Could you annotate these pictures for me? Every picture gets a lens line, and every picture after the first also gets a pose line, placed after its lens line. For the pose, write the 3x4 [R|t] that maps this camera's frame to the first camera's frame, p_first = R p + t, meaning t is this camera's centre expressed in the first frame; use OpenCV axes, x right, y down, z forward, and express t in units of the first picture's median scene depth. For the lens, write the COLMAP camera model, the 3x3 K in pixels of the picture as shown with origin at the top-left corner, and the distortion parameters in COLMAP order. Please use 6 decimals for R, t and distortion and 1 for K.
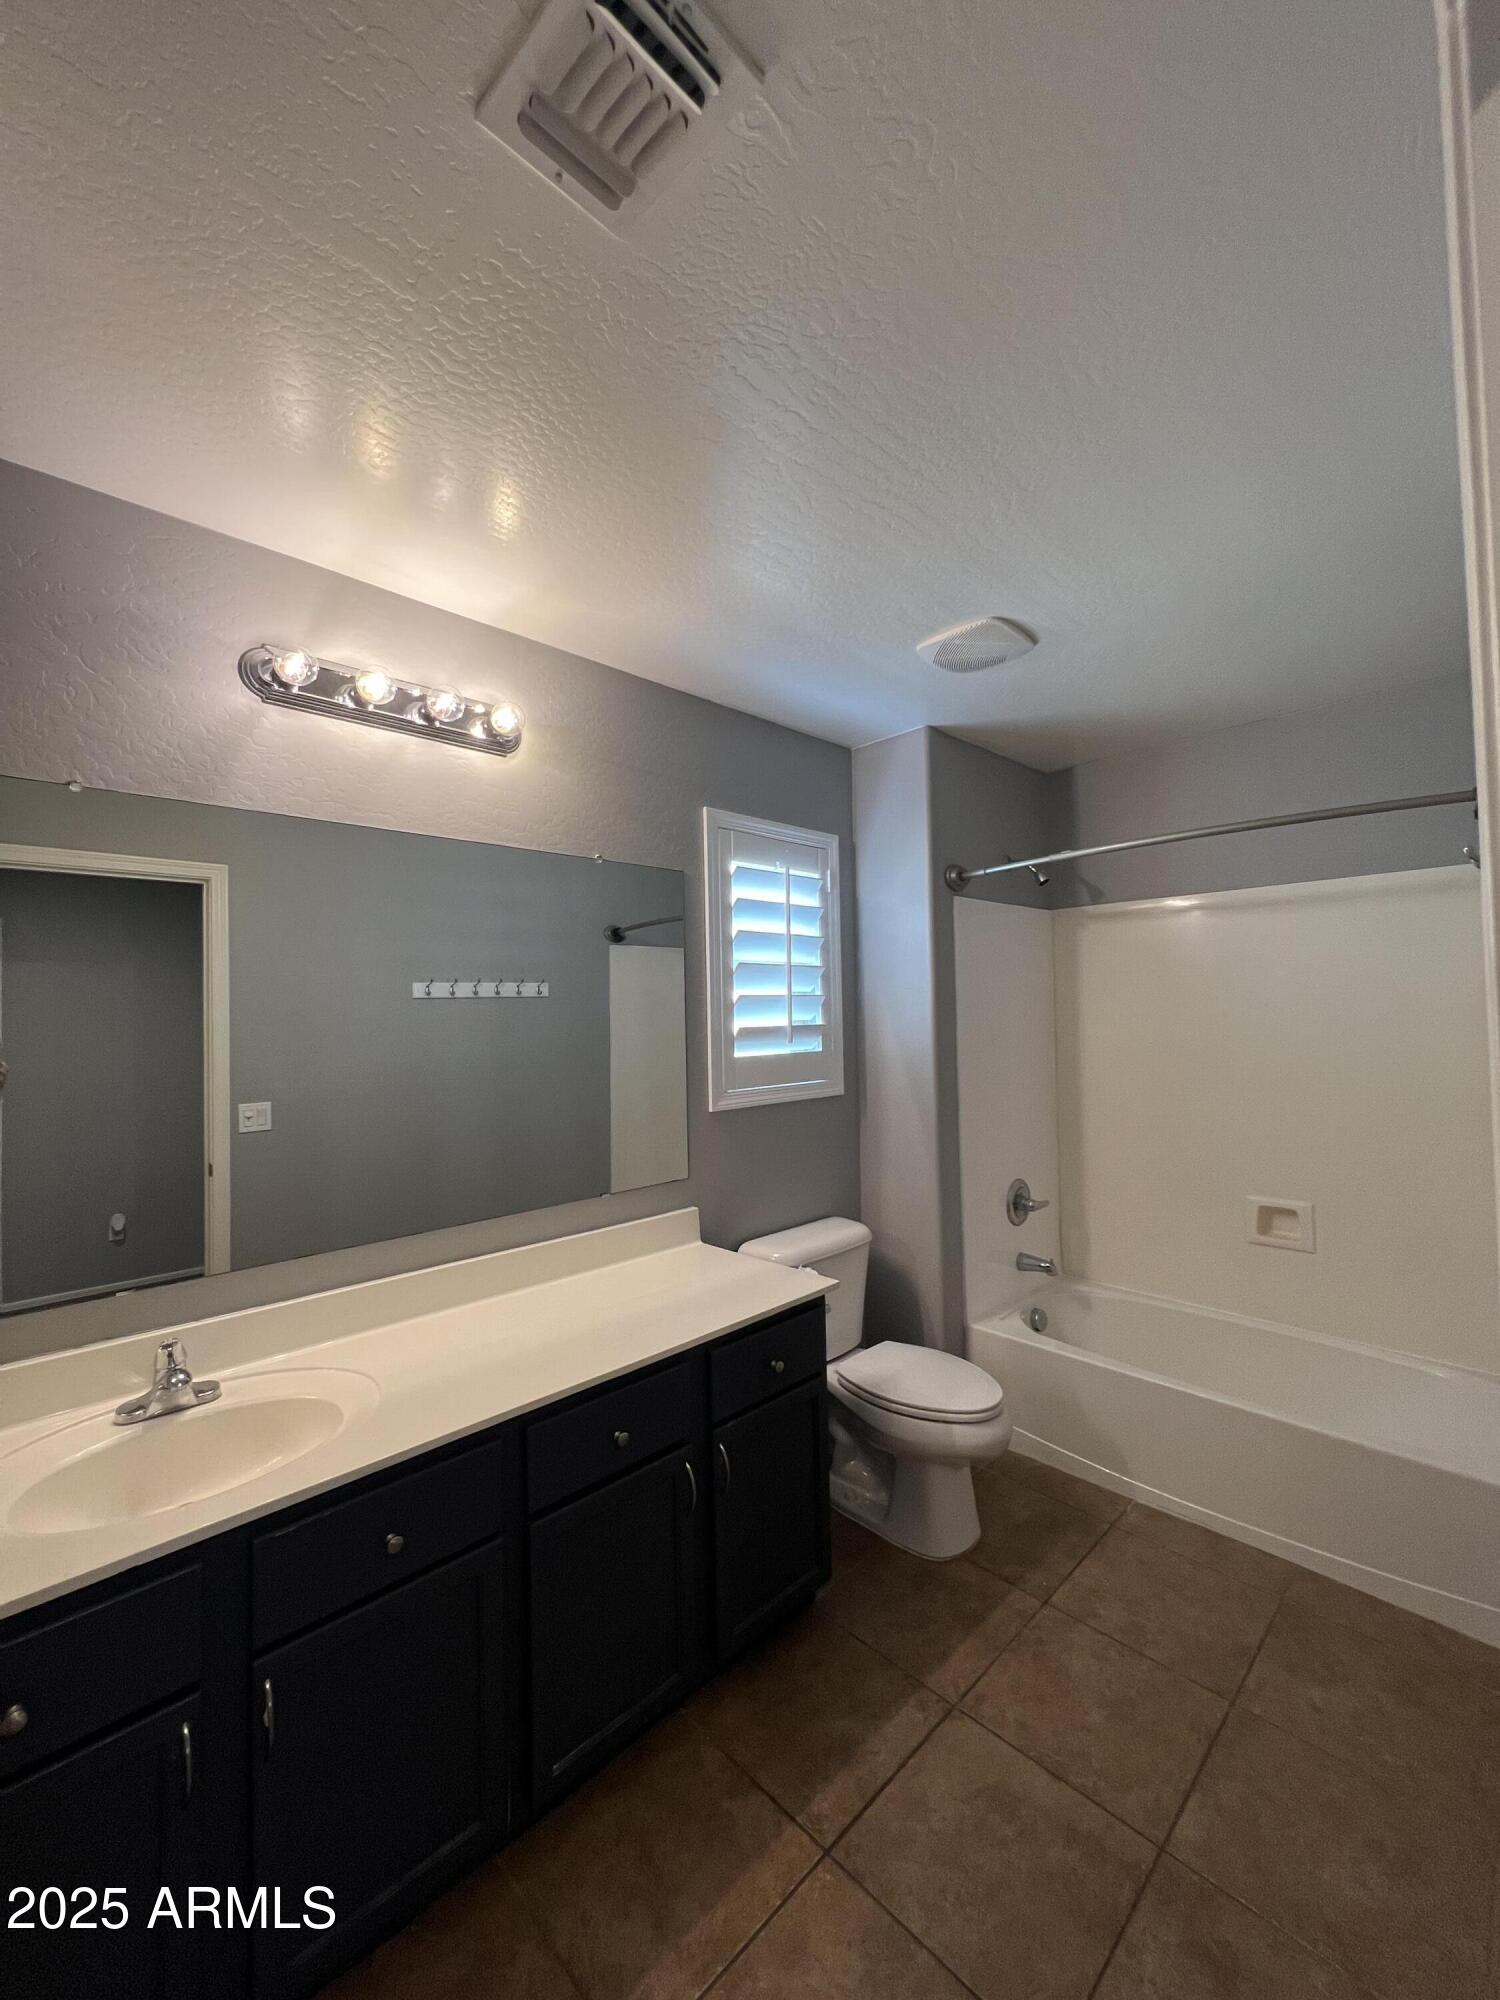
lens RADIAL K [[802.2, 0, 763.0], [0, 802.2, 999.8], [0, 0, 1]] dist [-0.002044, -0.000062]
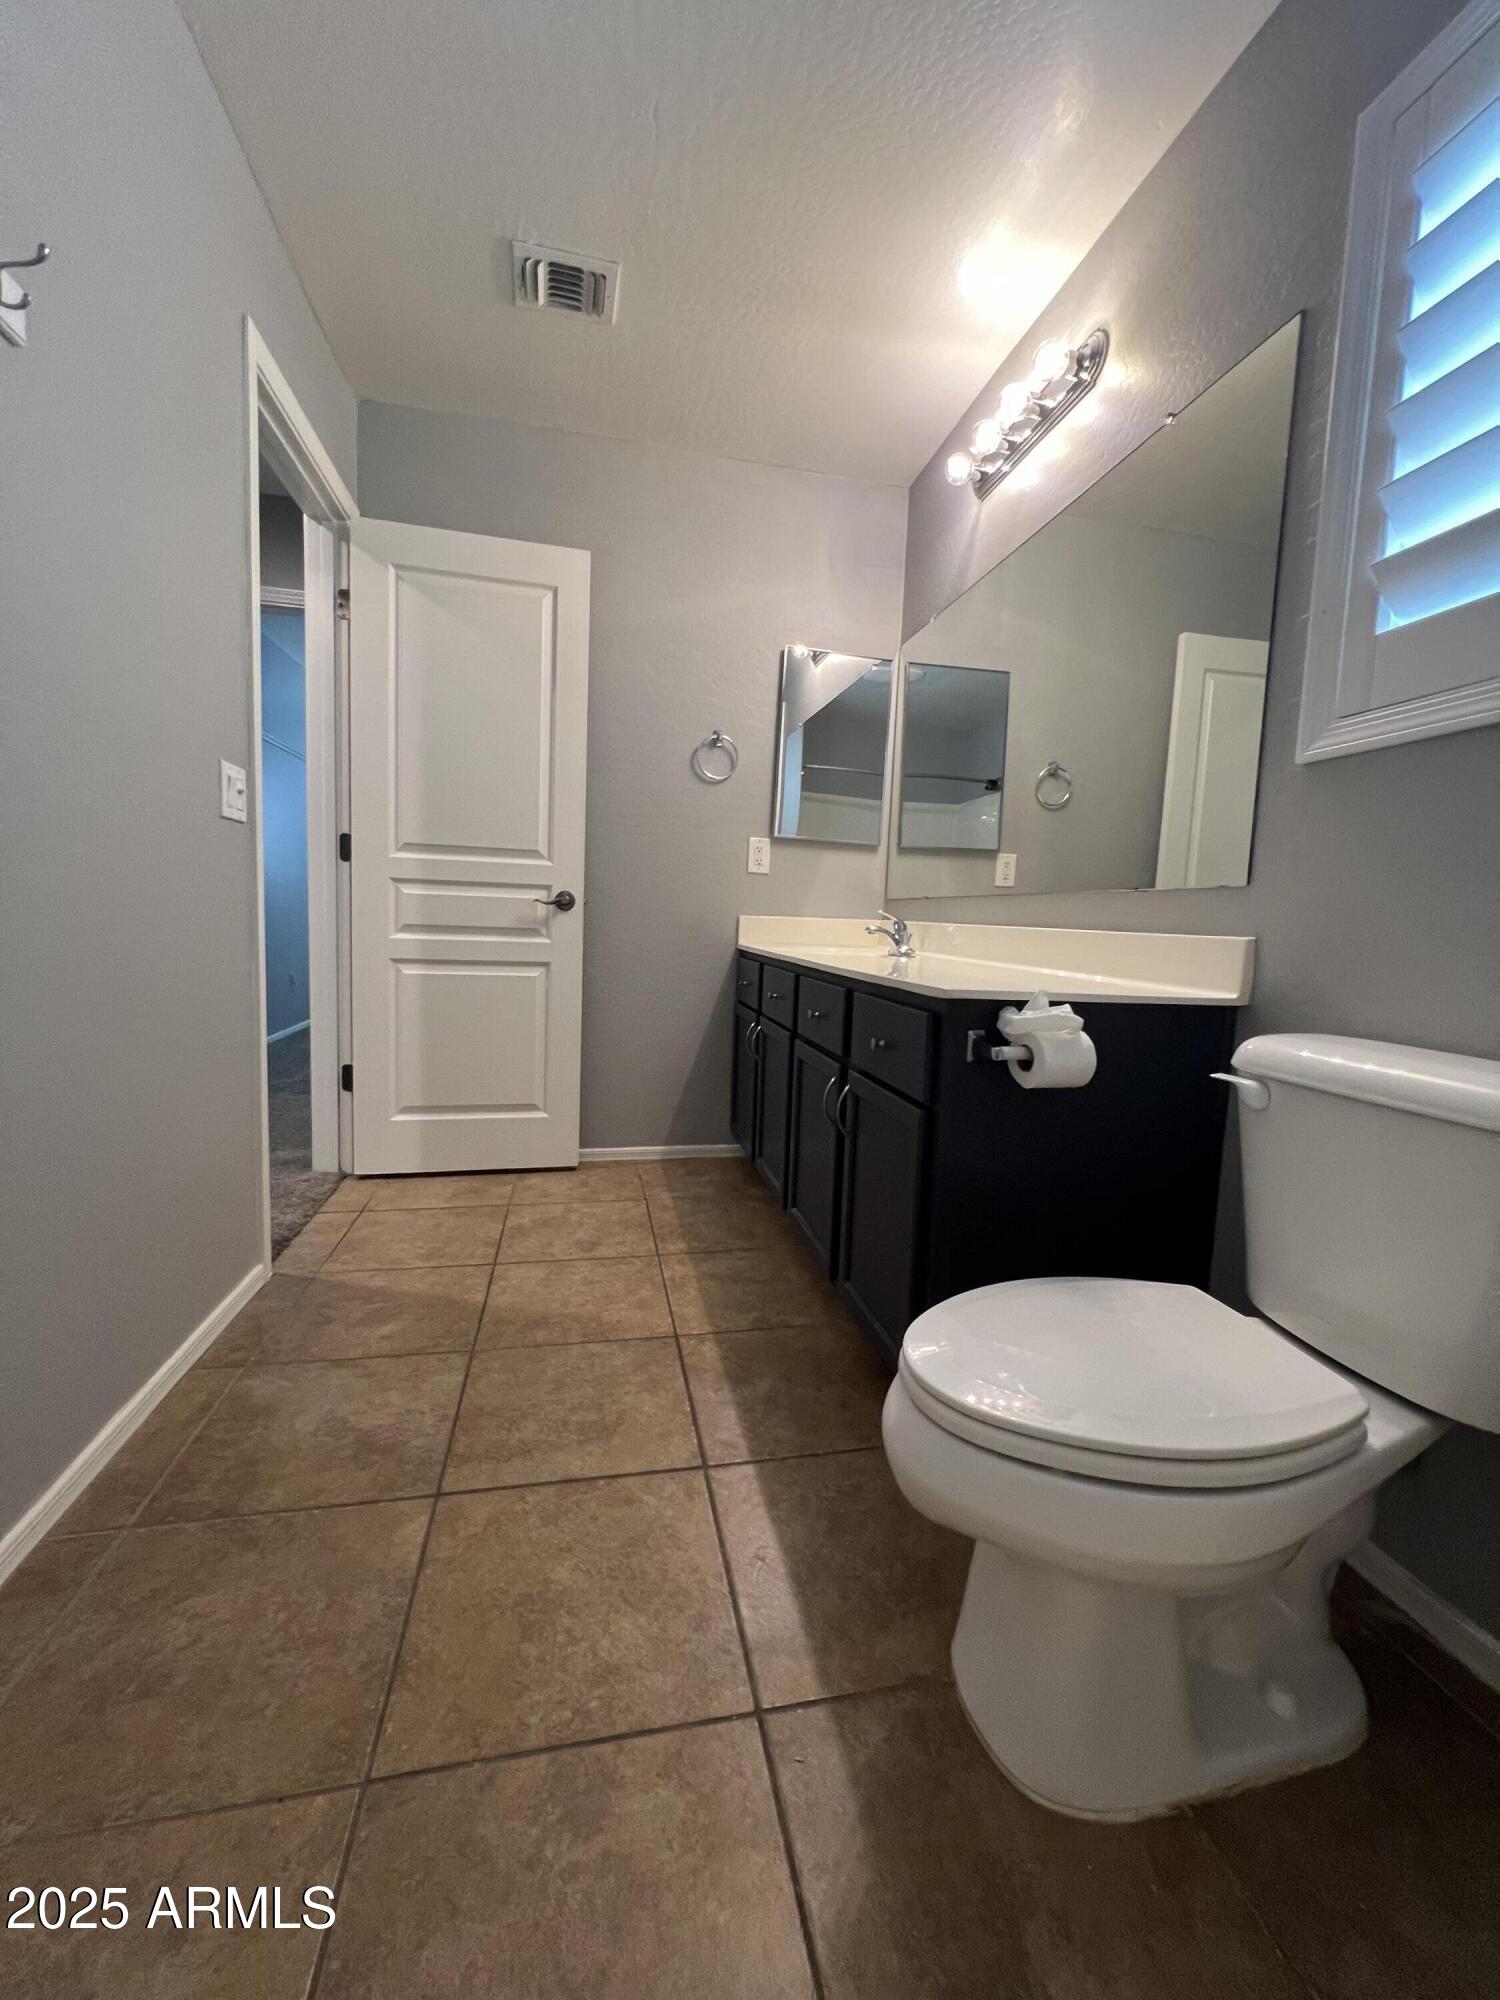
lens RADIAL K [[802.2, 0, 756.7], [0, 802.2, 991.1], [0, 0, 1]] dist [-0.002044, -0.000062]
pose [[-0.542192, 0.081560, -0.836287, 0.952219], [0.002187, 0.995412, 0.095661, 0.396267], [0.840252, 0.050038, -0.539882, 1.656947]]
